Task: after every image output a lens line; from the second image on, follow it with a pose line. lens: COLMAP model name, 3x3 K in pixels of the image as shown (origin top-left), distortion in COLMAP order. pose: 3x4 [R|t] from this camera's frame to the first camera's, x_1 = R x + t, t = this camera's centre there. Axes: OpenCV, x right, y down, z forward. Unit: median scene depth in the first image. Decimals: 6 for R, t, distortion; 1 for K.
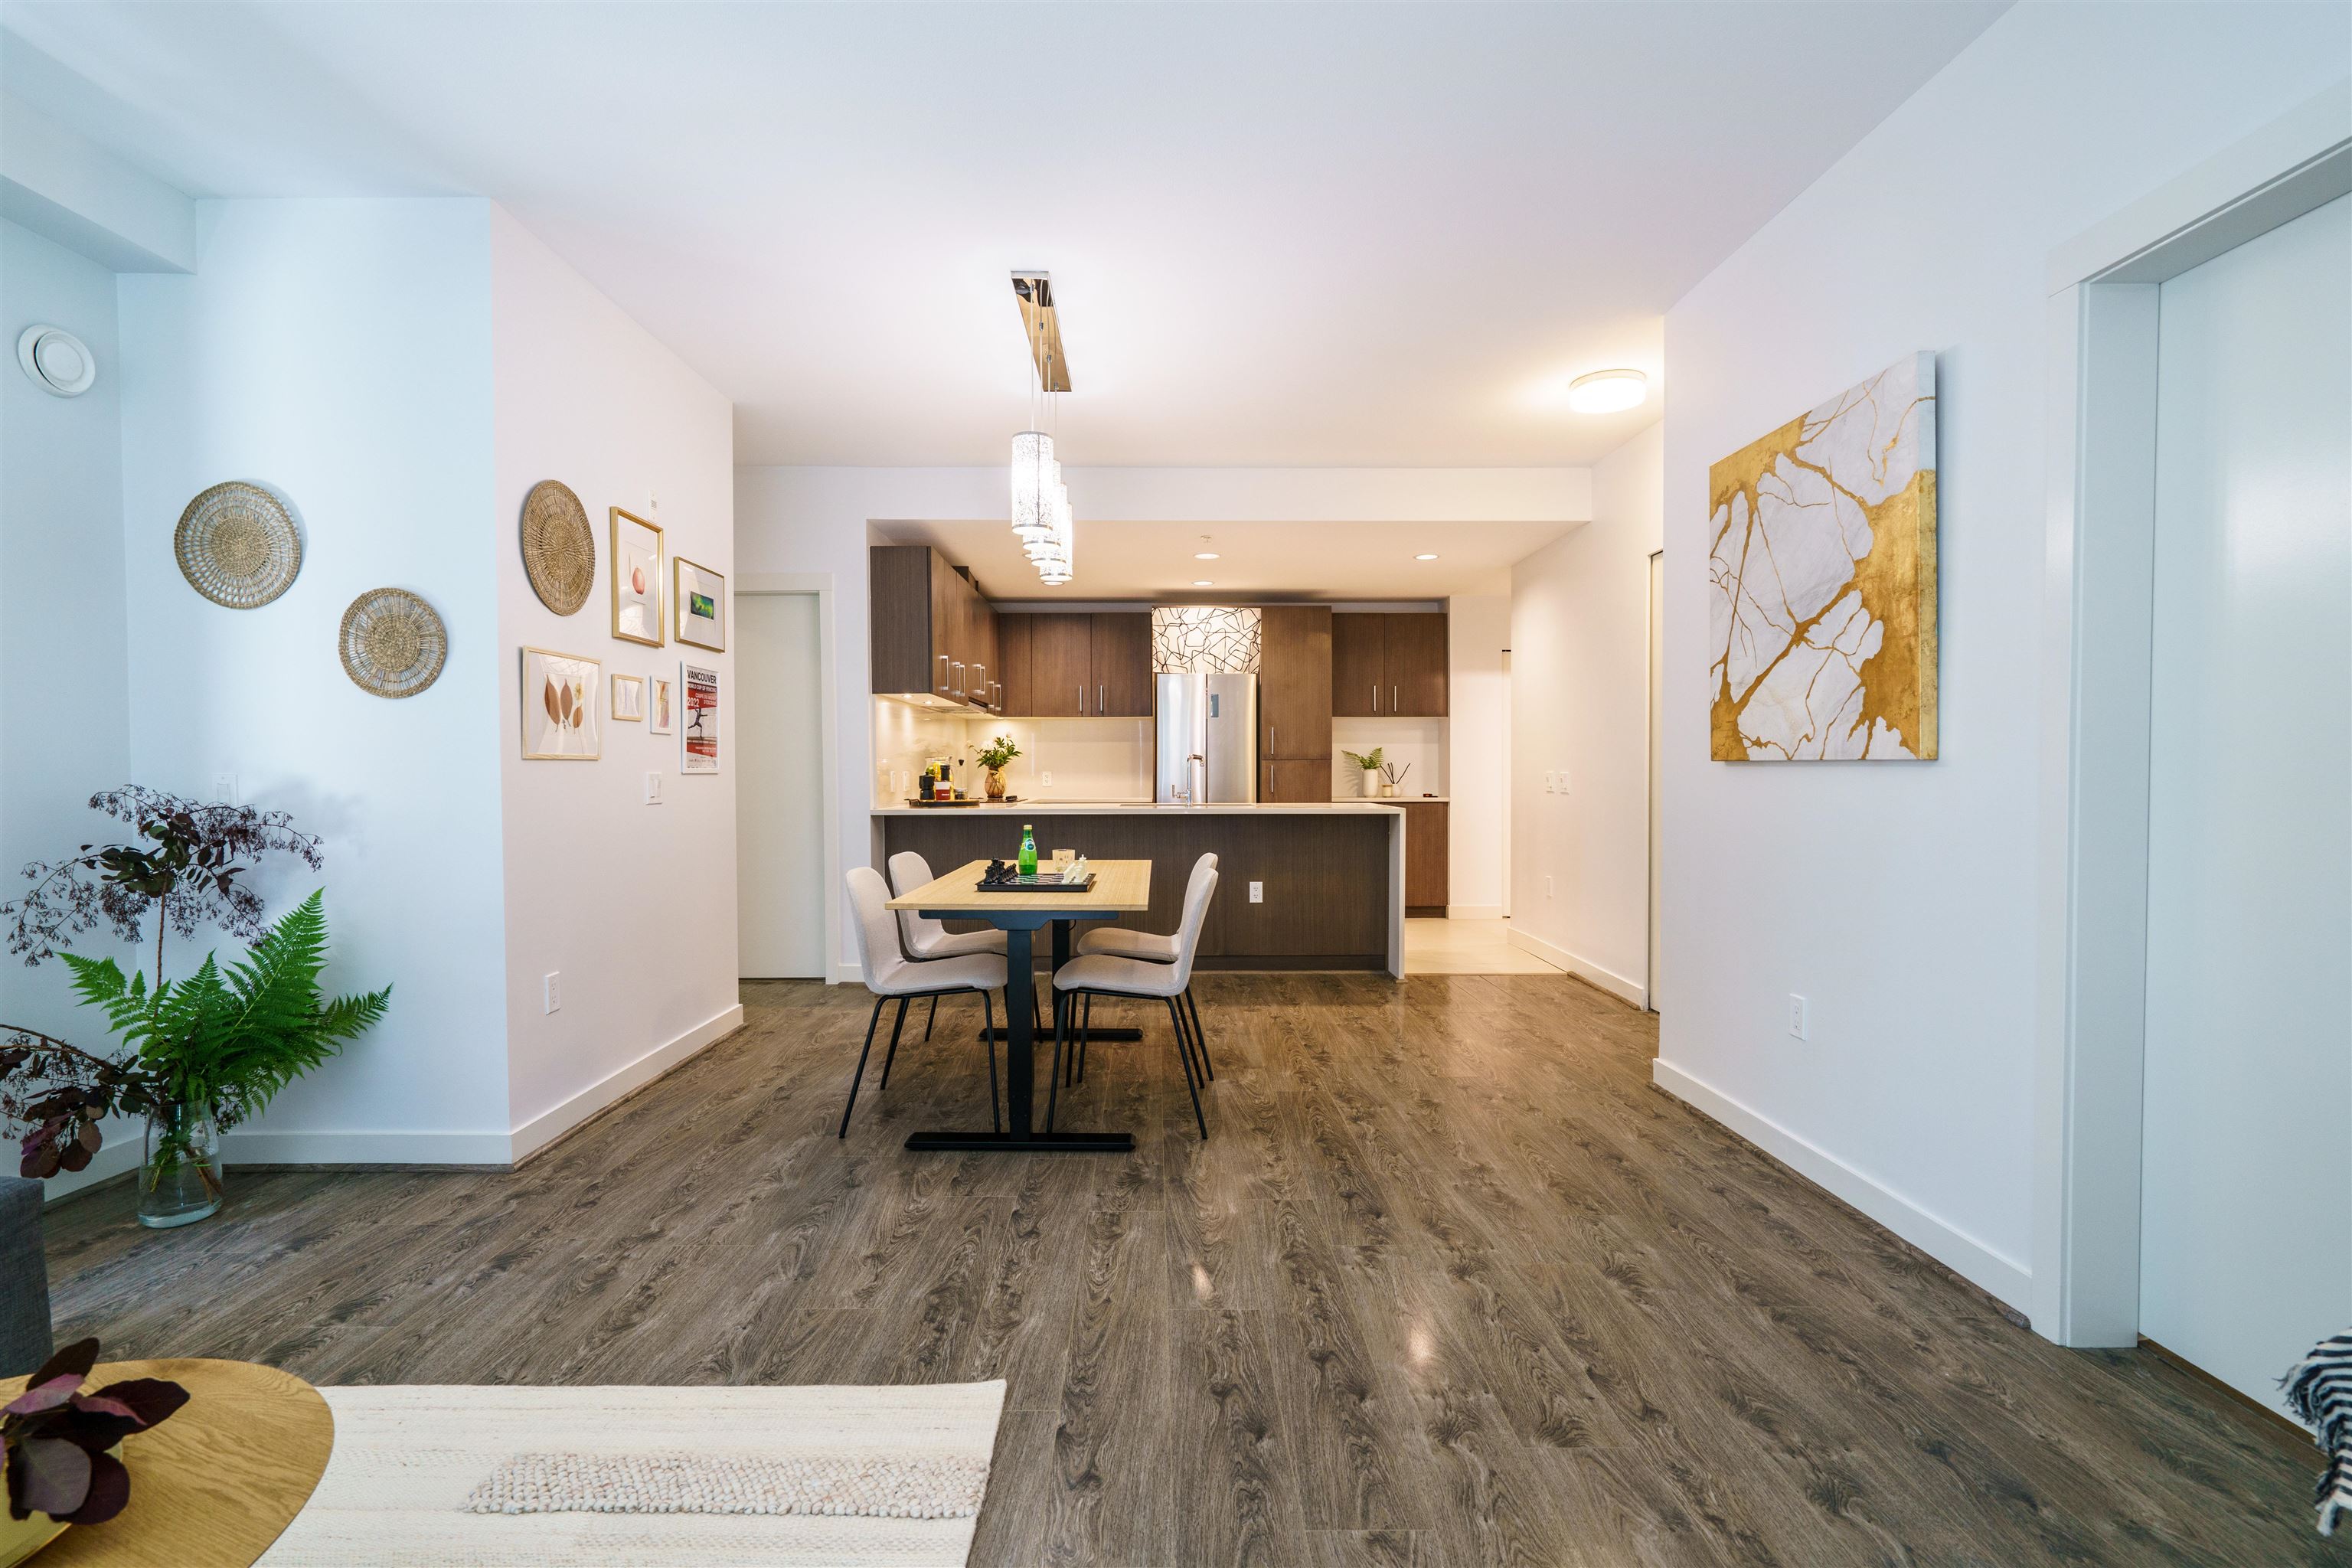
lens RADIAL K [[1057.1, 0, 1171.4], [0, 1057.1, 791.0], [0, 0, 1]] dist [-0.003577, 0.001981]
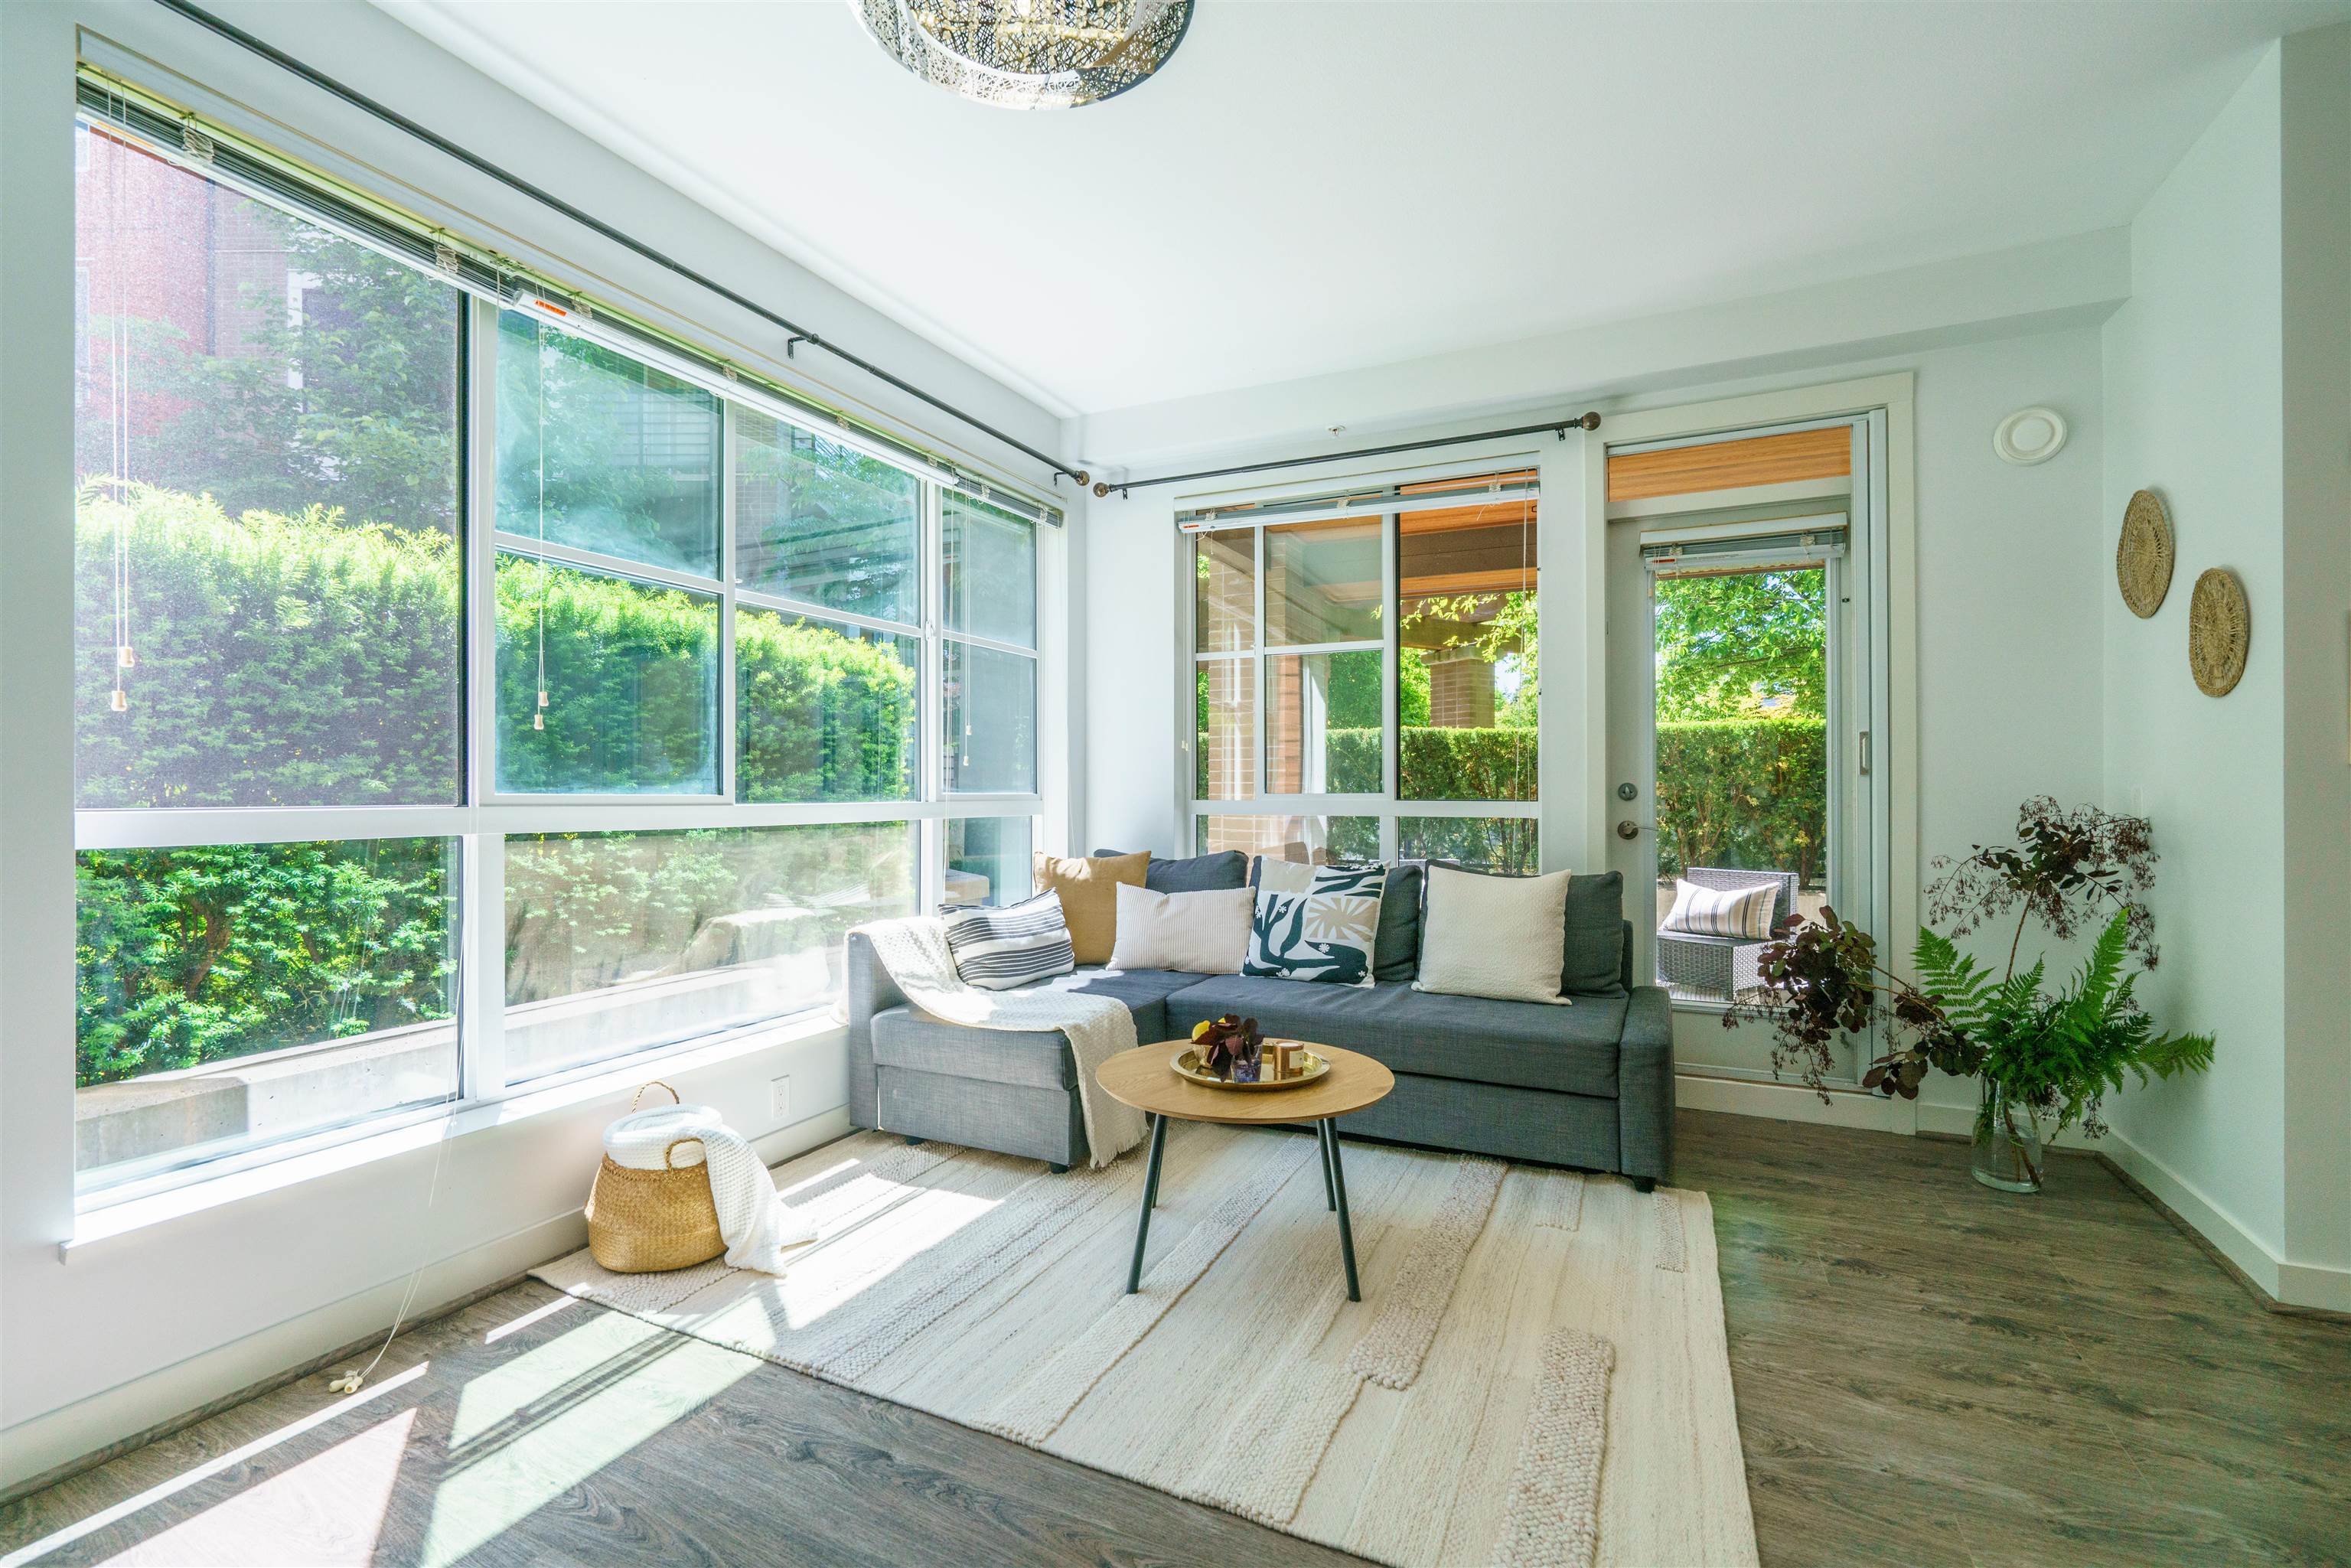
lens RADIAL K [[1056.6, 0, 1162.2], [0, 1056.6, 791.3], [0, 0, 1]] dist [-0.003577, 0.001981]
pose [[-0.439848, 0.005378, -0.898056, 0.156840], [-0.014689, 0.999805, 0.013182, -0.004004], [0.897952, 0.018990, -0.439683, 0.236926]]
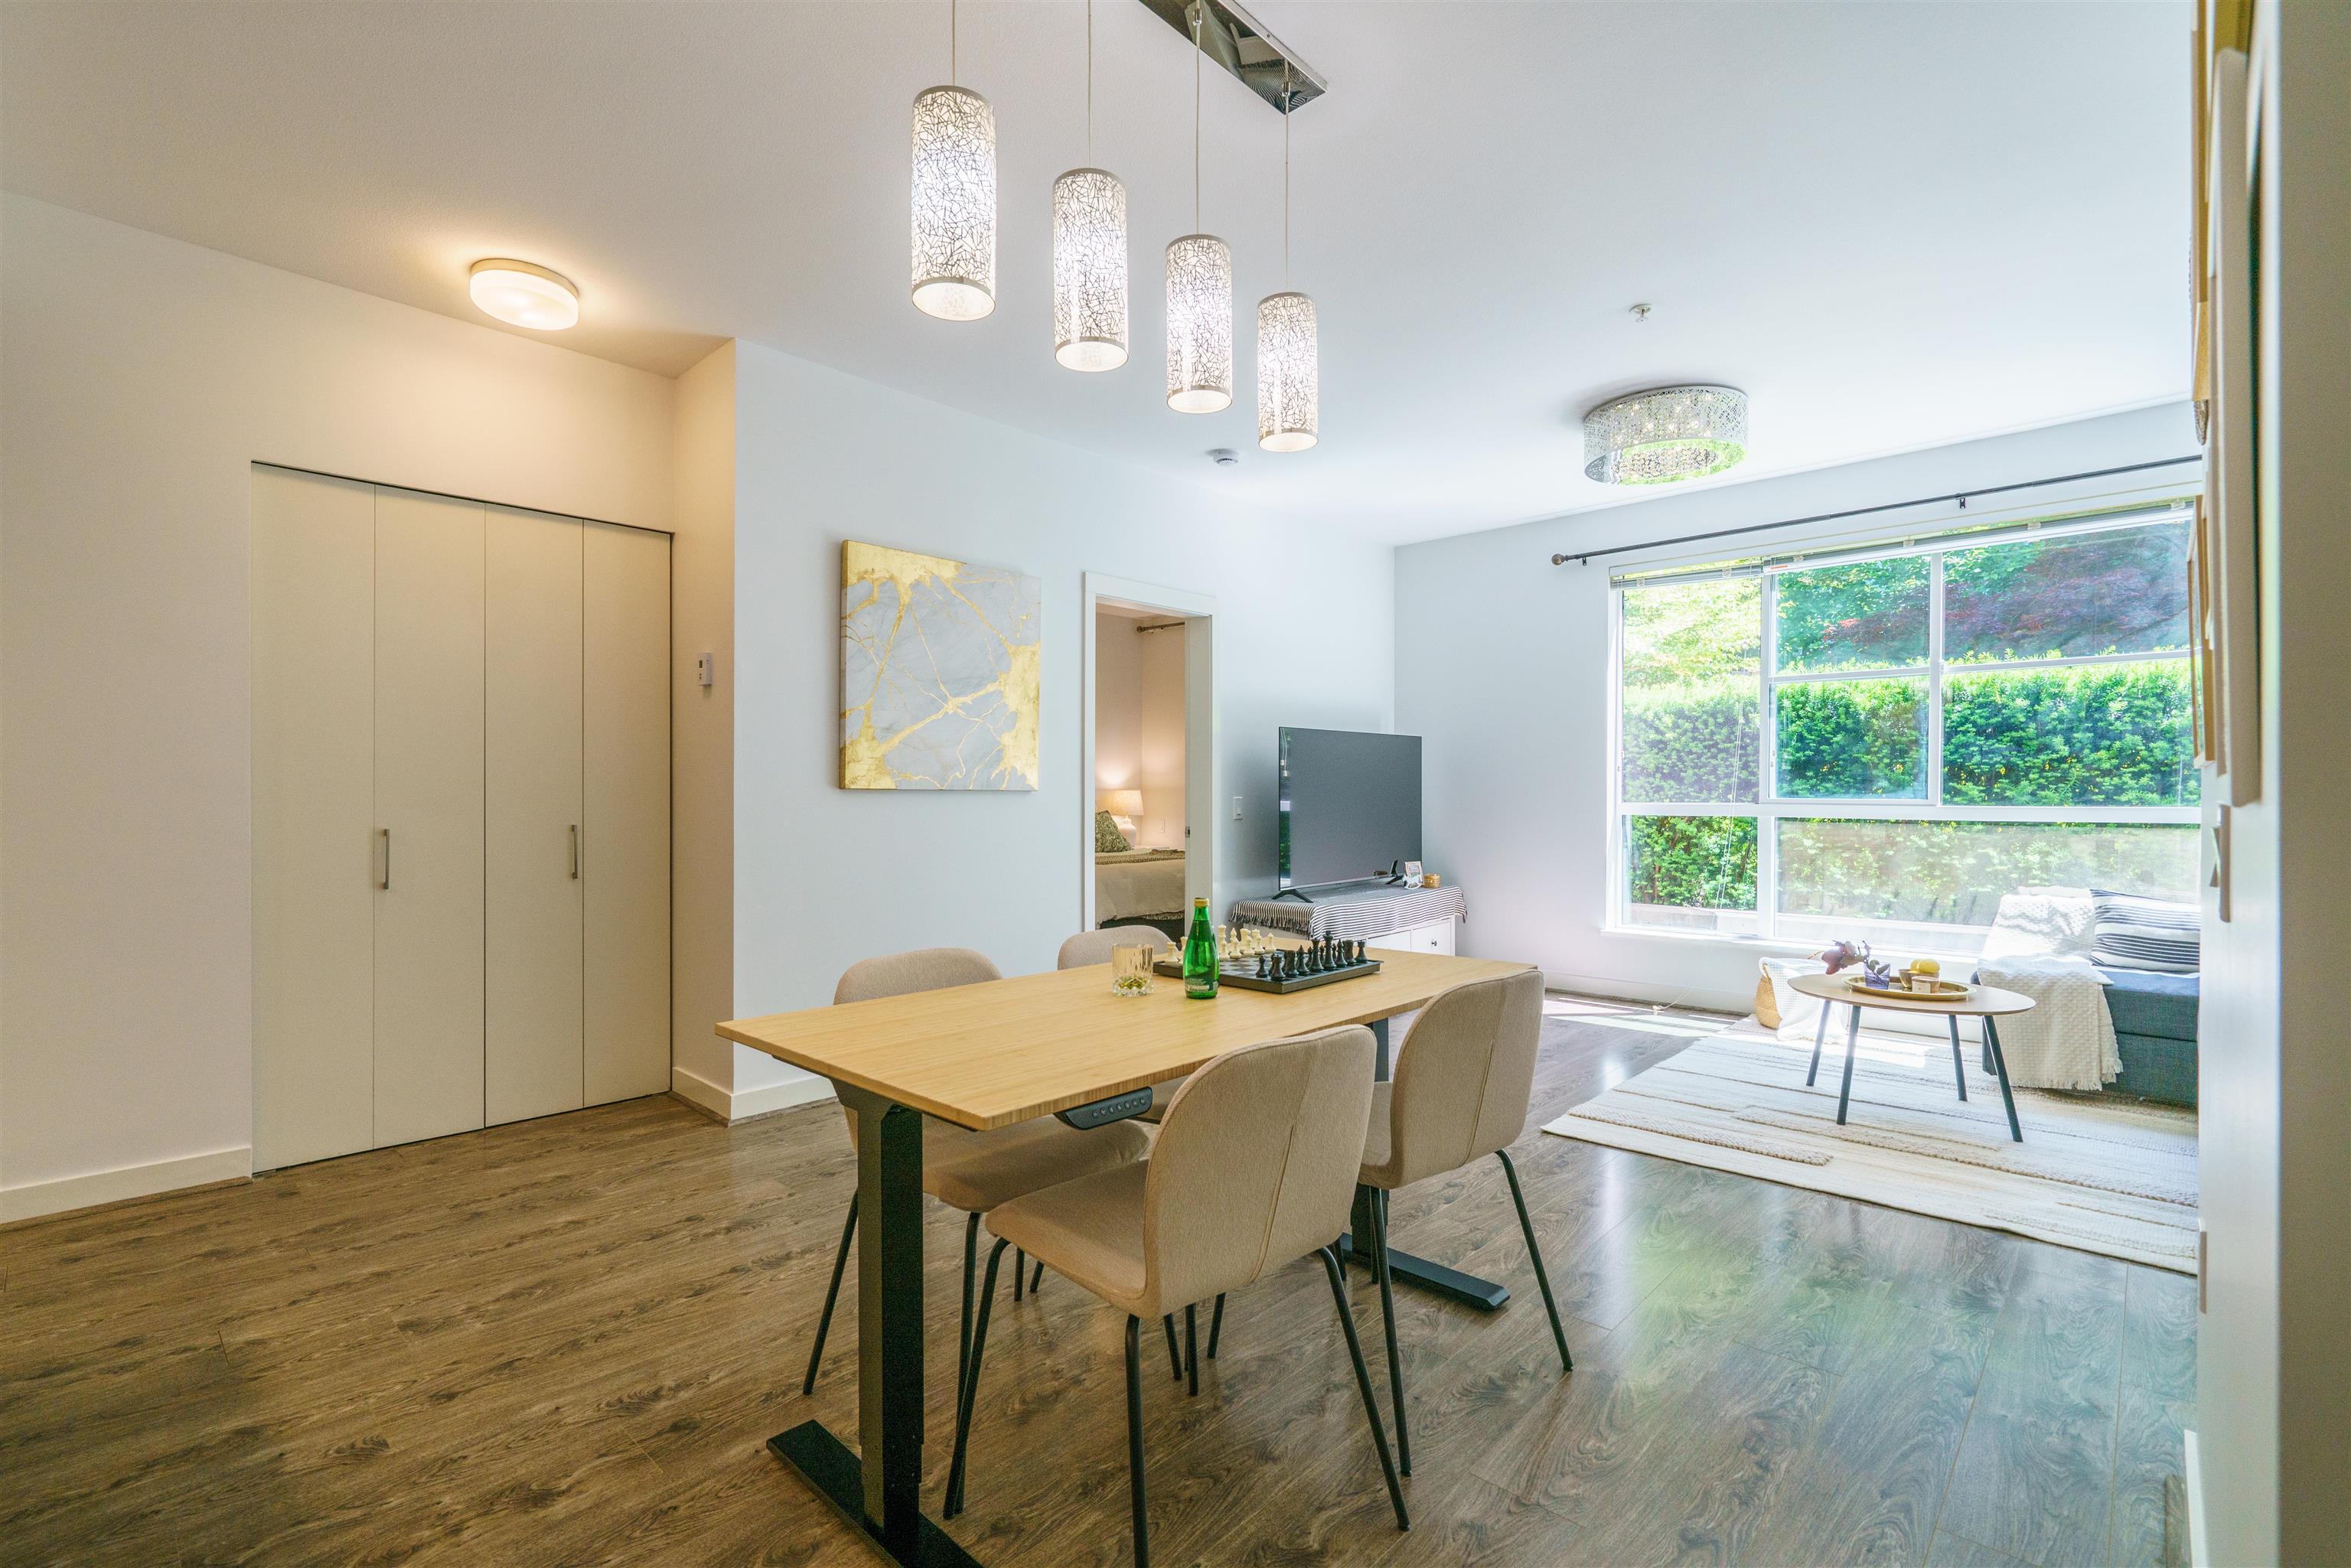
lens RADIAL K [[1056.6, 0, 1162.5], [0, 1056.6, 793.5], [0, 0, 1]] dist [-0.003577, 0.001981]
pose [[-0.714368, 0.004839, 0.699753, -0.245079], [0.016365, 0.999818, 0.009793, -0.012467], [-0.699579, 0.018447, -0.714318, 0.692944]]
